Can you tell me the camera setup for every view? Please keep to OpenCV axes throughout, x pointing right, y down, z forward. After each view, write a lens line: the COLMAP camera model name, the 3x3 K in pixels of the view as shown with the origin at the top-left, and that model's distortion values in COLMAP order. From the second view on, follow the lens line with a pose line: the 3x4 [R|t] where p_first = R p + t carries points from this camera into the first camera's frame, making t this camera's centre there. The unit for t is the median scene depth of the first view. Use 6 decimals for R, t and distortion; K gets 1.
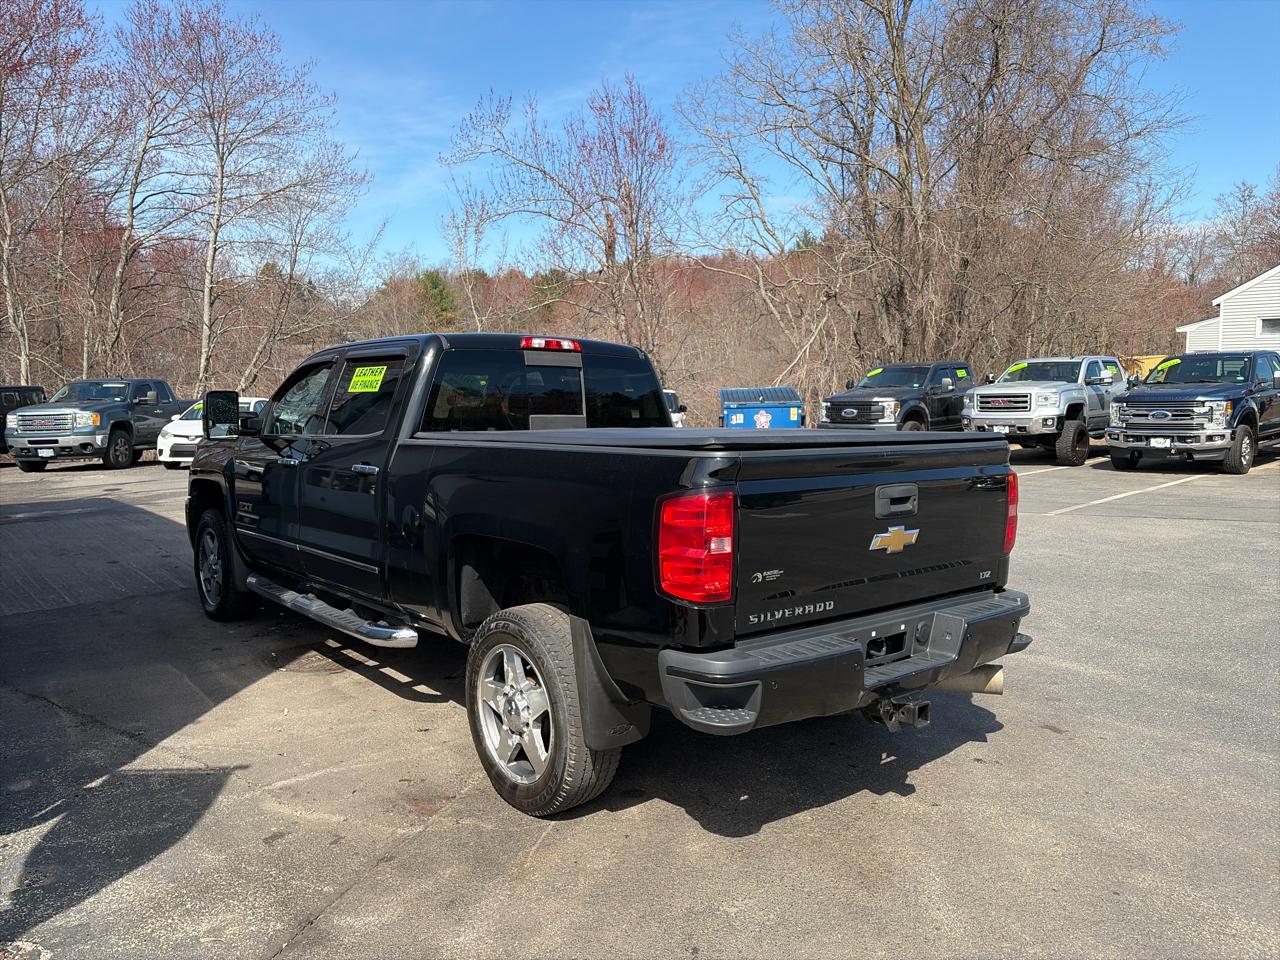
lens RADIAL K [[962.9, 0, 628.9], [0, 962.9, 484.3], [0, 0, 1]] dist [0.051171, -0.043725]
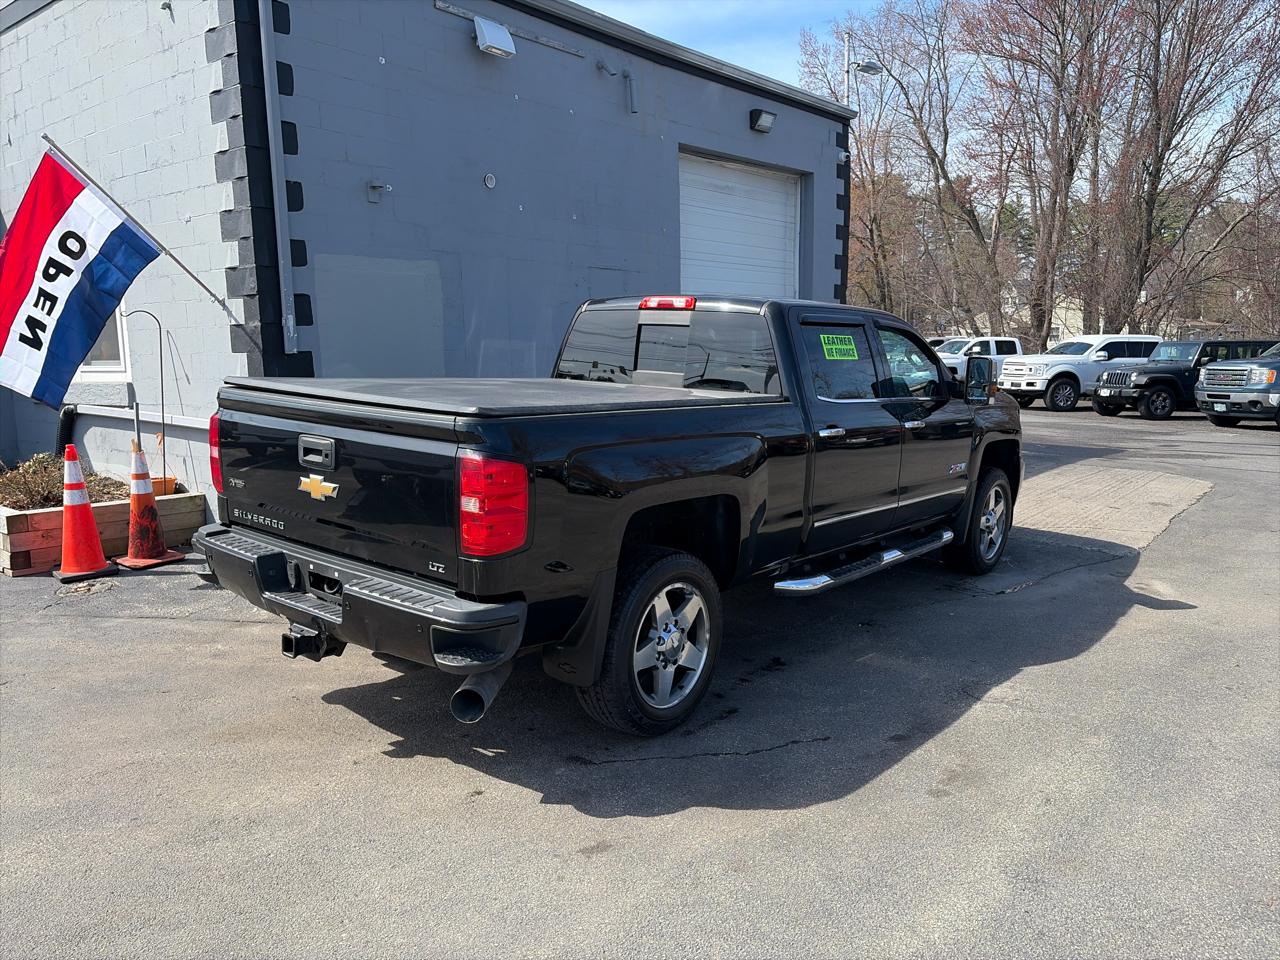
lens RADIAL K [[962.9, 0, 647.3], [0, 962.9, 487.3], [0, 0, 1]] dist [0.051171, -0.043725]
pose [[0.199684, 0.159830, -0.966737, 0.266047], [-0.111406, 0.983913, 0.139658, -0.025757], [0.973507, 0.079813, 0.214277, 0.215038]]
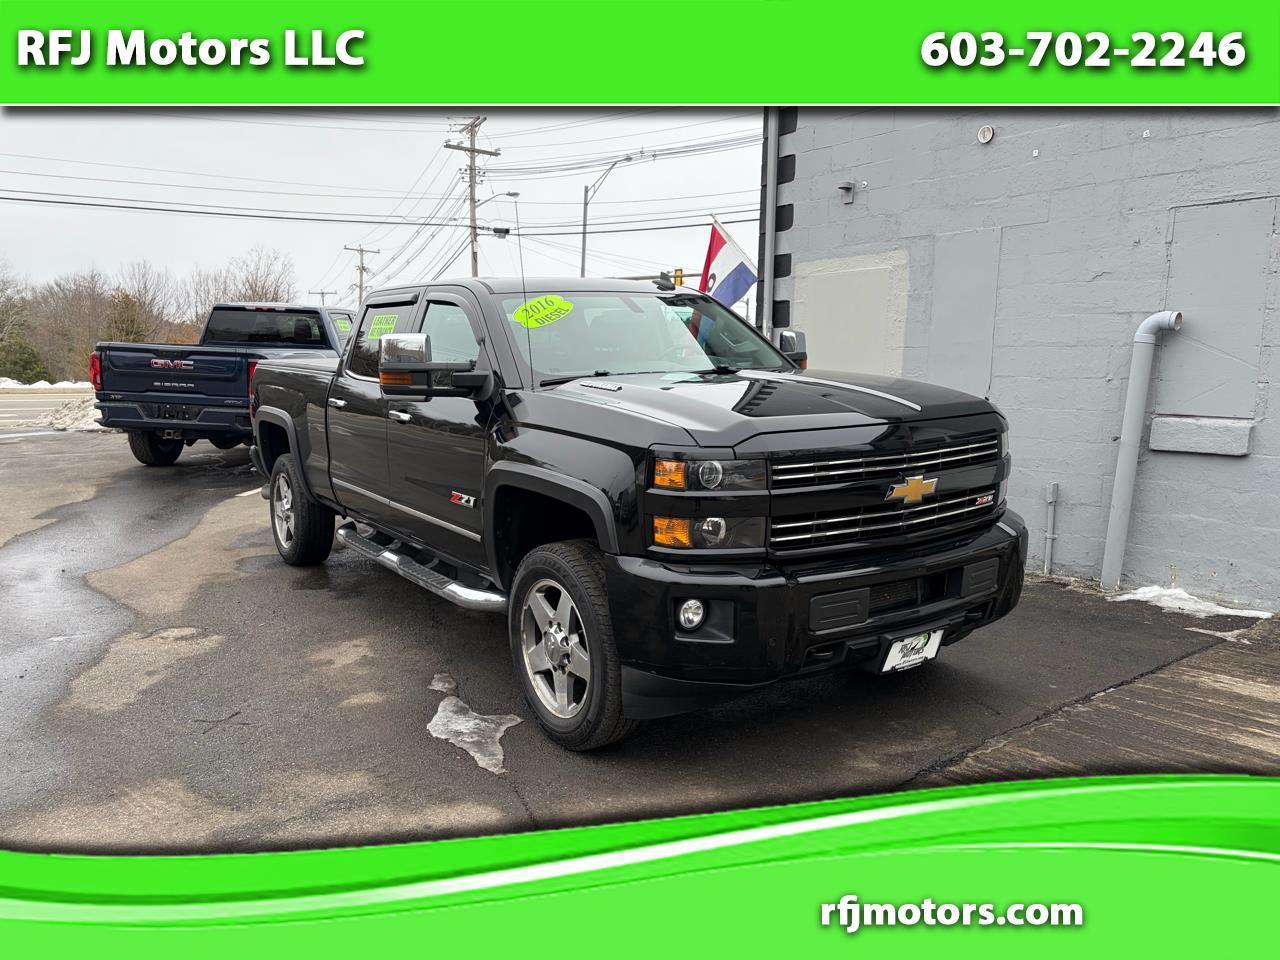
lens RADIAL K [[962.9, 0, 637.8], [0, 962.9, 481.1], [0, 0, 1]] dist [0.051171, -0.043725]
pose [[-0.998260, -0.002673, 0.058909, -0.092900], [0.011039, 0.972841, 0.231211, -0.054091], [-0.057927, 0.231459, -0.971119, 0.607288]]
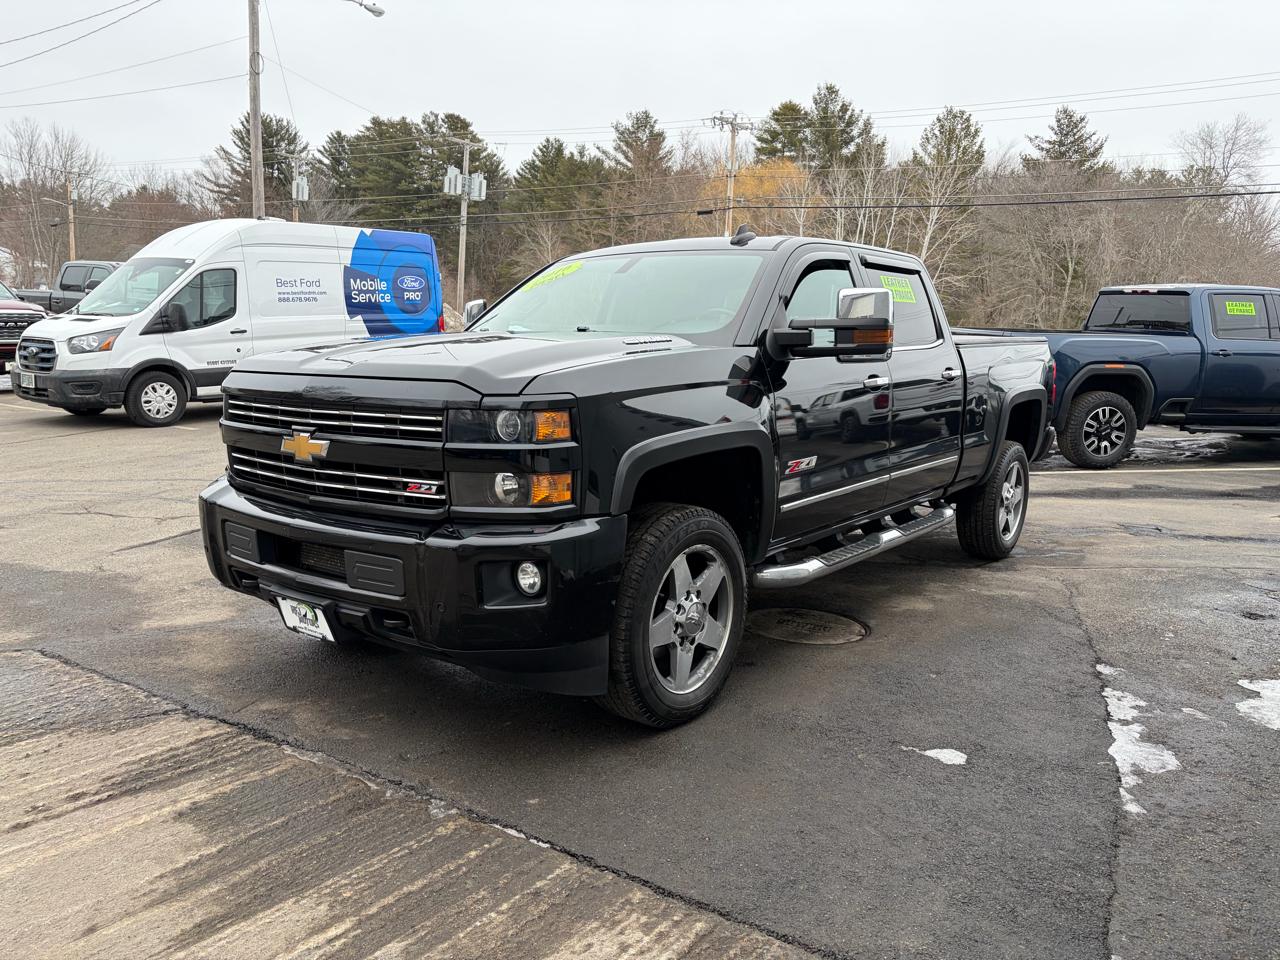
lens RADIAL K [[962.9, 0, 636.1], [0, 962.9, 476.2], [0, 0, 1]] dist [0.051171, -0.043725]
pose [[-0.253824, -0.143021, 0.956618, -0.312948], [0.072936, 0.983362, 0.166372, -0.028980], [-0.964497, 0.112000, -0.239169, 0.413117]]
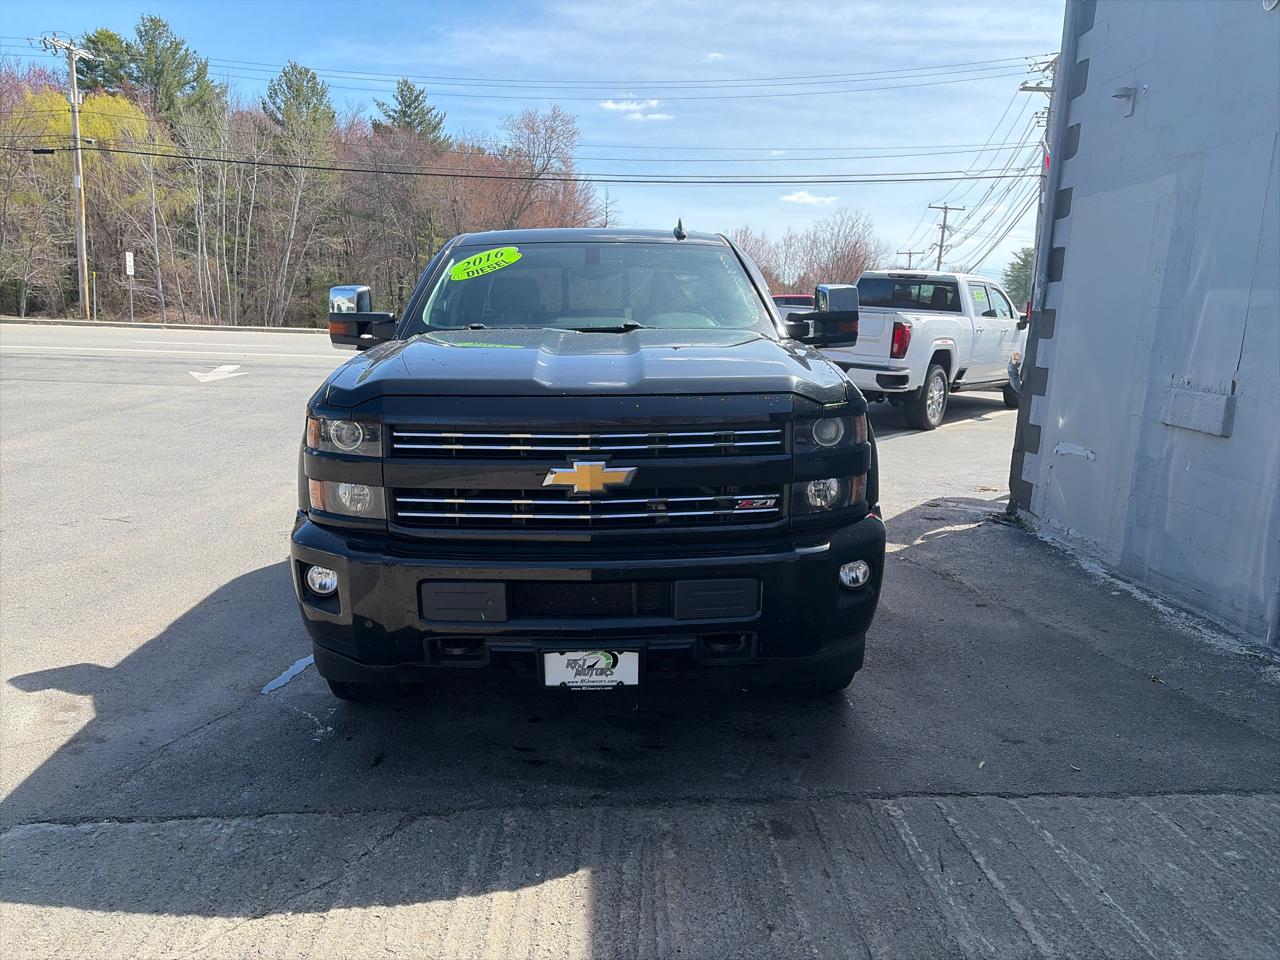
lens RADIAL K [[962.9, 0, 636.9], [0, 962.9, 469.8], [0, 0, 1]] dist [0.051171, -0.043725]
pose [[-0.787756, -0.109337, 0.606206, -0.230099], [0.050164, 0.969466, 0.240042, -0.046191], [-0.613941, 0.219504, -0.758218, 0.536232]]
